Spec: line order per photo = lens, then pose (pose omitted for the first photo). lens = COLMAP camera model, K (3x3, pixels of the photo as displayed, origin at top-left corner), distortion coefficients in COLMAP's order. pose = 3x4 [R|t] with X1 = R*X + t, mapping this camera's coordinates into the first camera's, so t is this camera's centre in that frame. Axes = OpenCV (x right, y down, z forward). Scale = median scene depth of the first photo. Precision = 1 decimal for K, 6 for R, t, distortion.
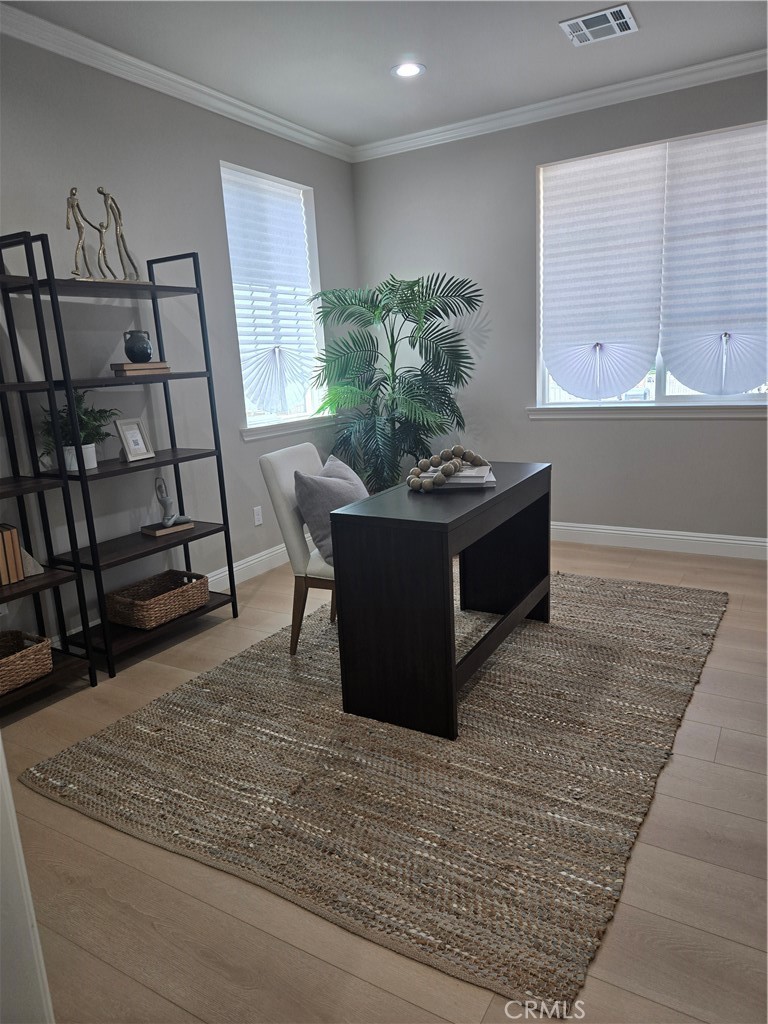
lens RADIAL K [[690.0, 0, 380.9], [0, 690.0, 518.1], [0, 0, 1]] dist [0.060804, -0.053012]
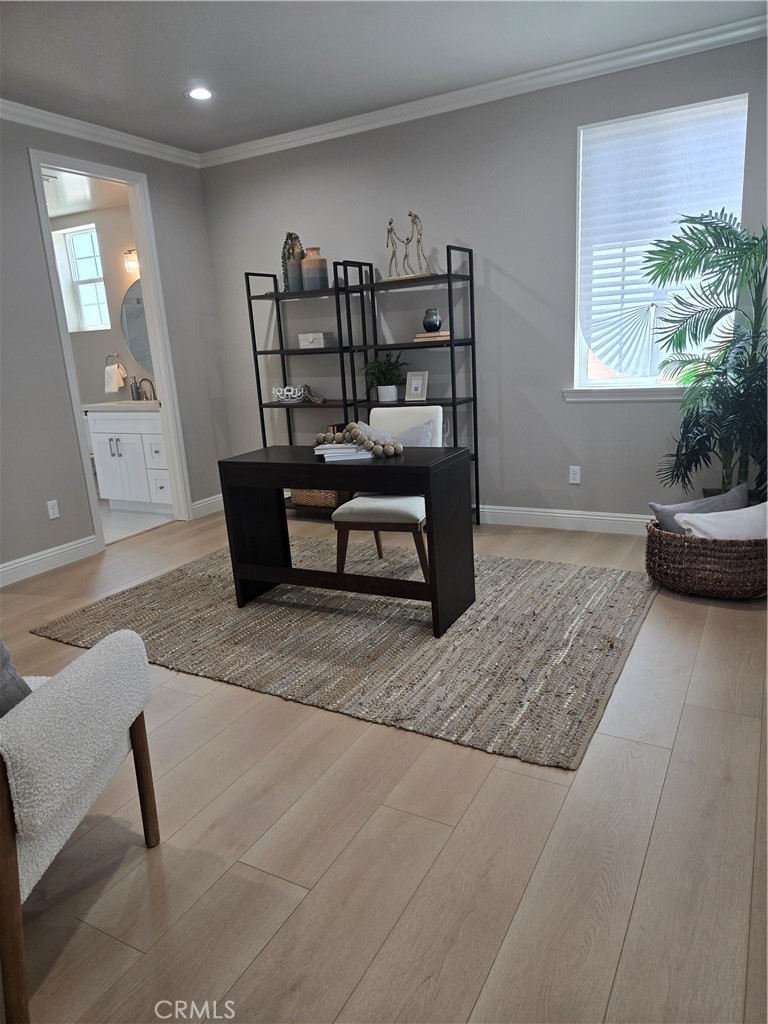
lens RADIAL K [[690.0, 0, 380.9], [0, 690.0, 518.1], [0, 0, 1]] dist [0.060804, -0.053012]
pose [[0.025889, 0.291243, -0.956299, 0.925070], [-0.174664, 0.943222, 0.282532, -0.208059], [0.984288, 0.159717, 0.075289, 0.727336]]
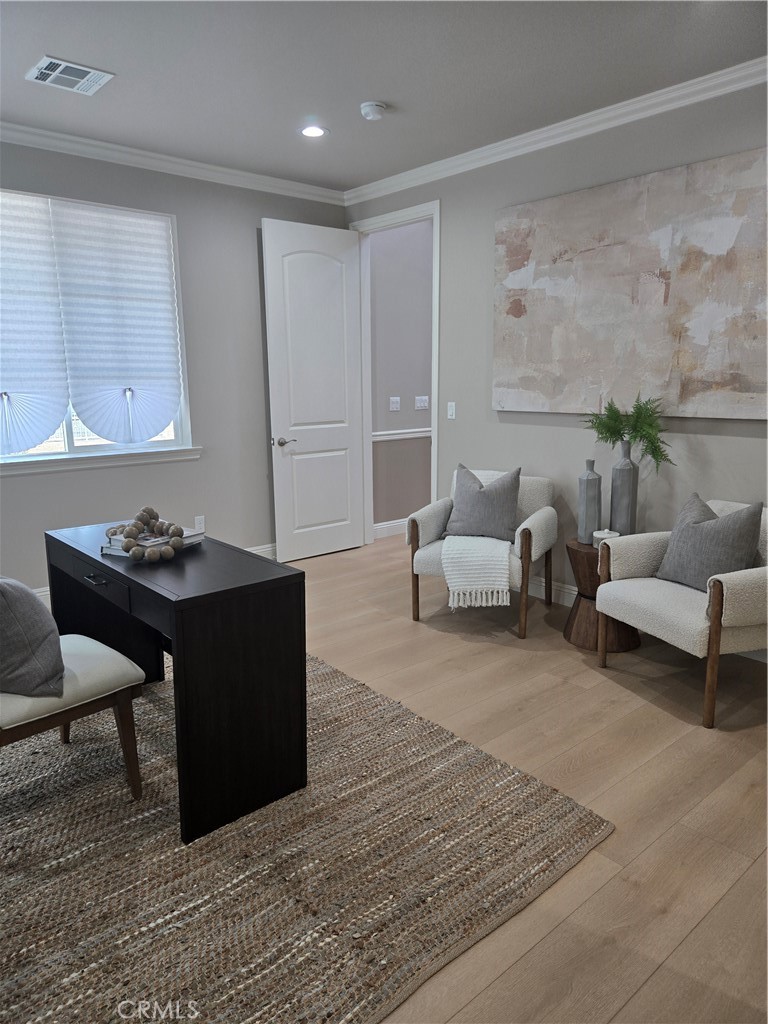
lens RADIAL K [[690.0, 0, 380.9], [0, 690.0, 518.1], [0, 0, 1]] dist [0.060804, -0.053012]
pose [[0.314851, -0.146309, 0.937797, -0.457721], [0.212314, 0.973867, 0.080655, -0.070005], [-0.925090, 0.173713, 0.337687, 0.303144]]
